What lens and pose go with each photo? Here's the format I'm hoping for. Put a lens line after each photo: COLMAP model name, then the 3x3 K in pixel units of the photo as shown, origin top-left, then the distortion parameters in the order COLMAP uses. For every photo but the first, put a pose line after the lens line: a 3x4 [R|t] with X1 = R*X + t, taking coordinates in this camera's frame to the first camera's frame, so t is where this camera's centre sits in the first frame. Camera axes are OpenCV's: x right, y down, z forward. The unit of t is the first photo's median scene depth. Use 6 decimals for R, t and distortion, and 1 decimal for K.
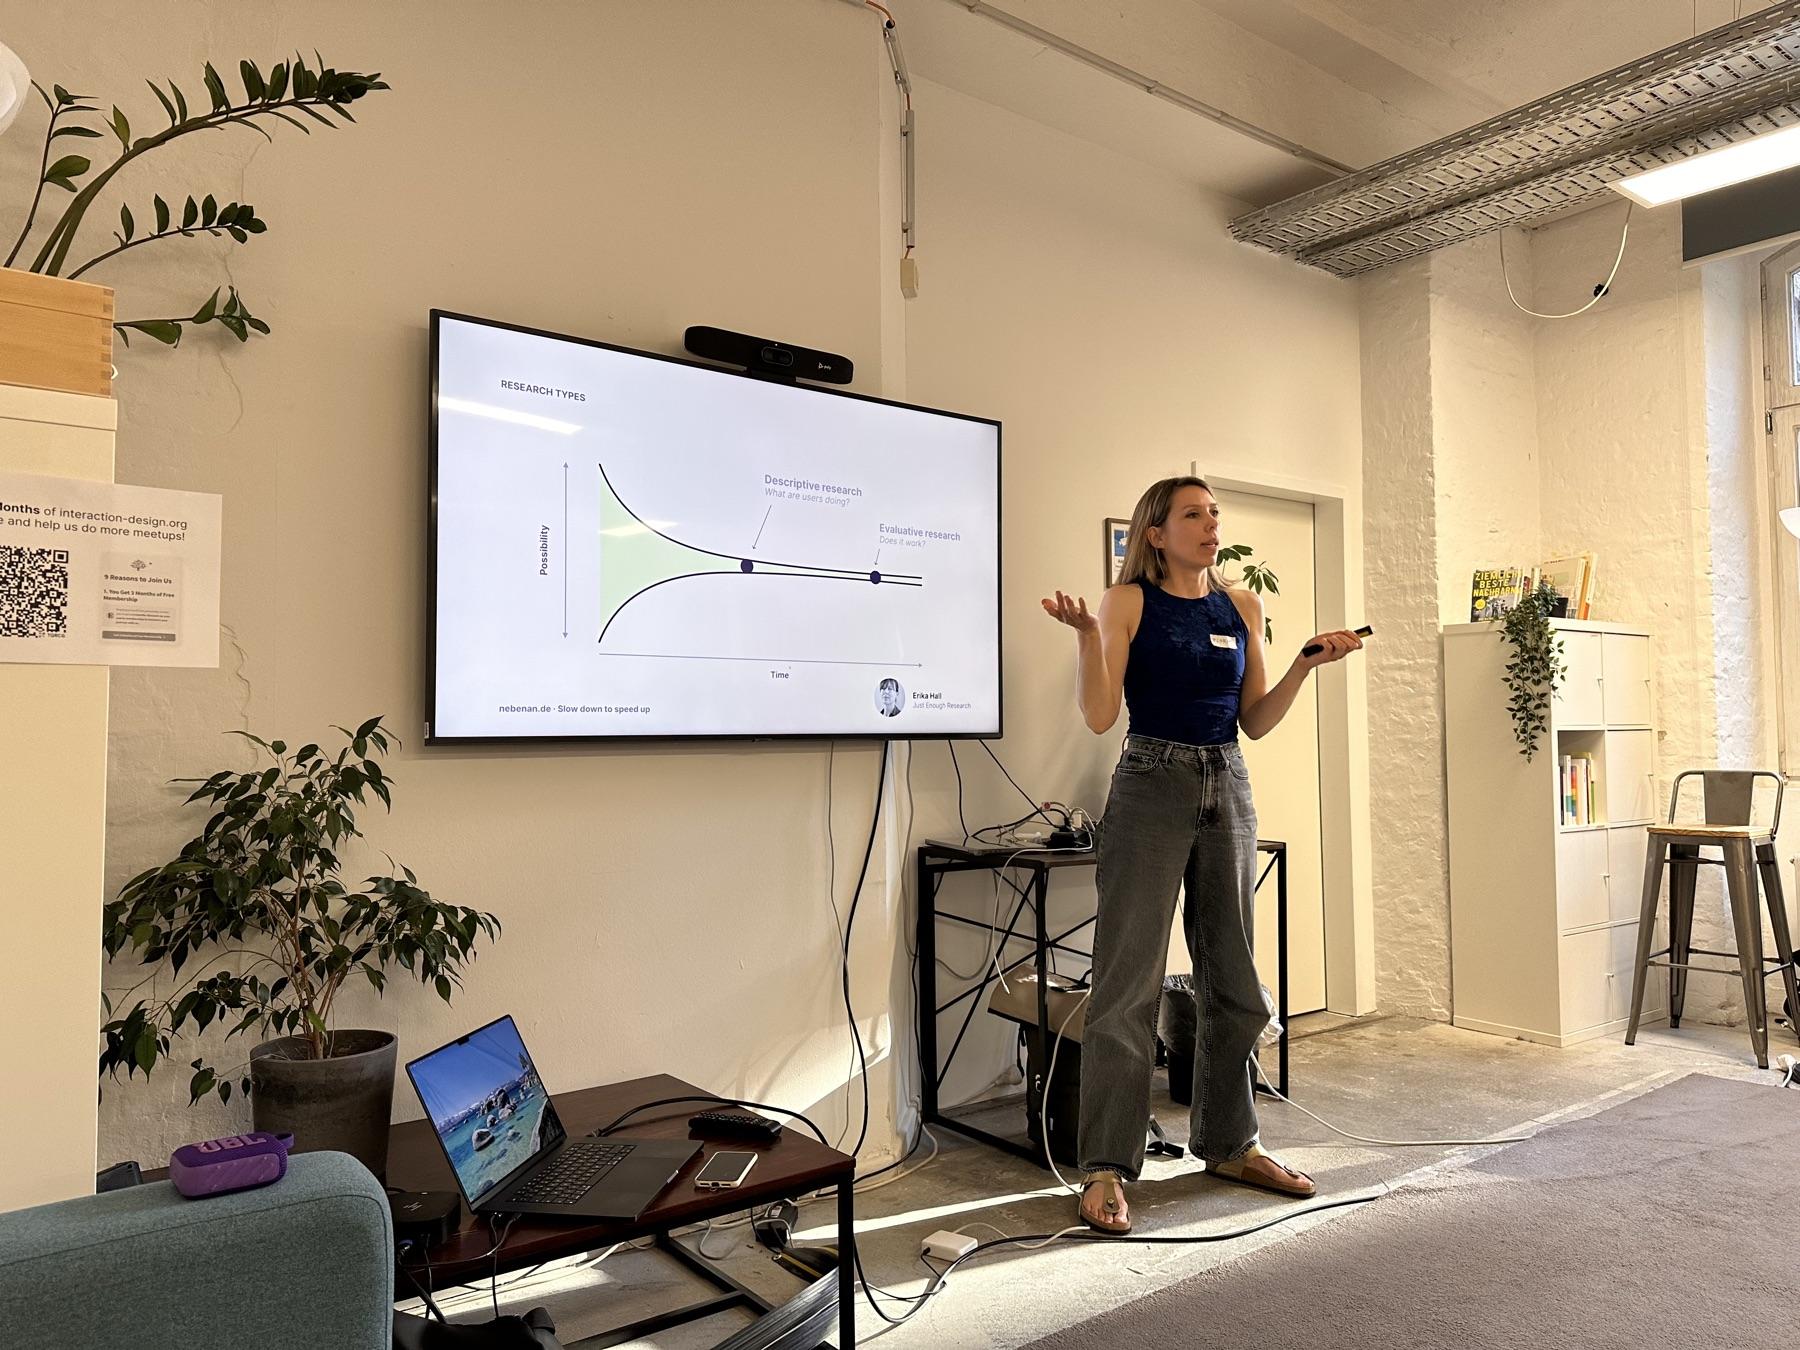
lens RADIAL K [[1282.2, 0, 875.0], [0, 1282.2, 673.8], [0, 0, 1]] dist [0.031443, -0.042933]
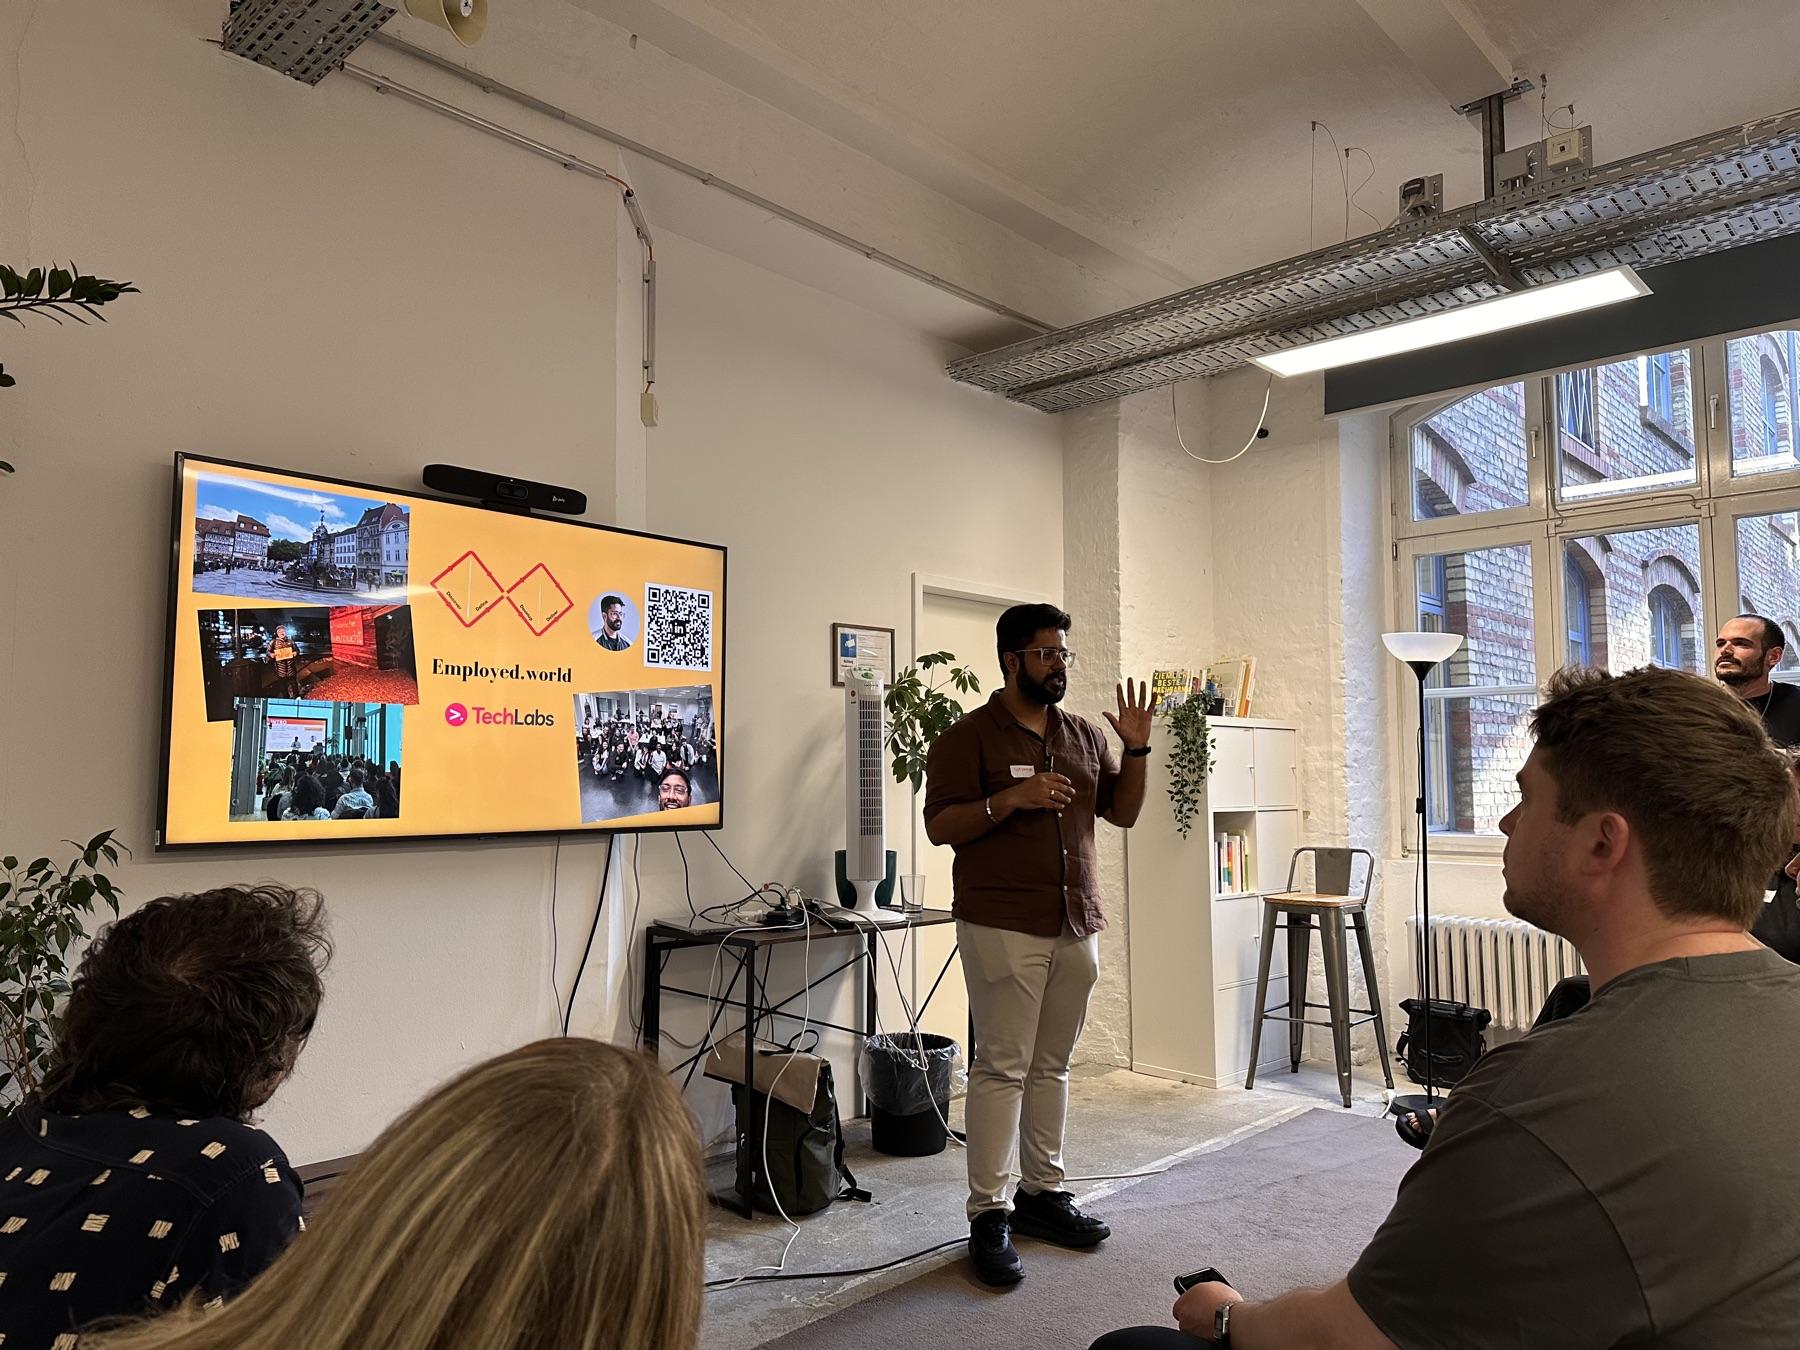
lens RADIAL K [[1285.9, 0, 897.2], [0, 1285.9, 669.8], [0, 0, 1]] dist [0.078589, -0.122526]
pose [[0.985282, 0.020138, 0.169746, 0.052935], [-0.014067, 0.999220, -0.036887, -0.045695], [-0.170356, 0.033956, 0.984797, -0.131152]]
